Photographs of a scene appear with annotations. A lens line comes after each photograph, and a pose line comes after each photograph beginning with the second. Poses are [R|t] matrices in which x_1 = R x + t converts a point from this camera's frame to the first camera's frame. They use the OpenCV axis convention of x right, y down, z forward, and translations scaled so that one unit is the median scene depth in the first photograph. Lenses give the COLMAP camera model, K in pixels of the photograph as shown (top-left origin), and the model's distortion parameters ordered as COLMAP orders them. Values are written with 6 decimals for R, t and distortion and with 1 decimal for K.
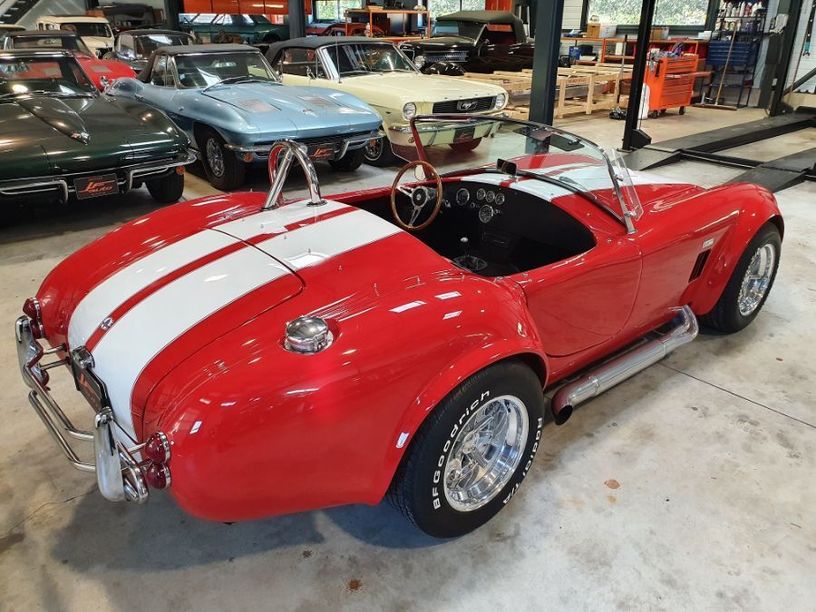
lens RADIAL K [[639.2, 0, 408.0], [0, 639.2, 306.0], [0, 0, 1]] dist [0.009495, -0.006422]
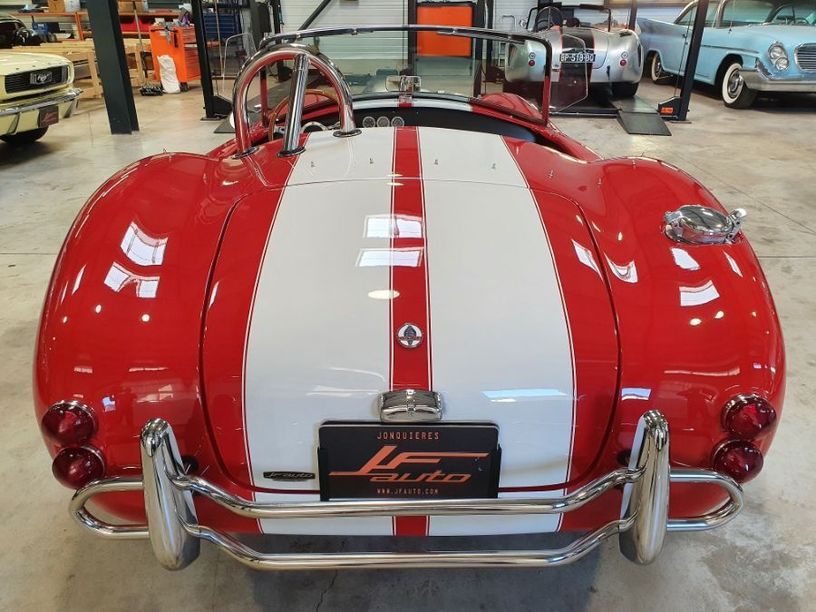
lens RADIAL K [[639.2, 0, 408.0], [0, 639.2, 306.0], [0, 0, 1]] dist [0.009495, -0.006422]
pose [[0.653227, -0.314761, 0.688636, -0.187265], [0.310896, 0.940792, 0.135107, -0.015895], [-0.690390, 0.125838, 0.712409, 0.135949]]
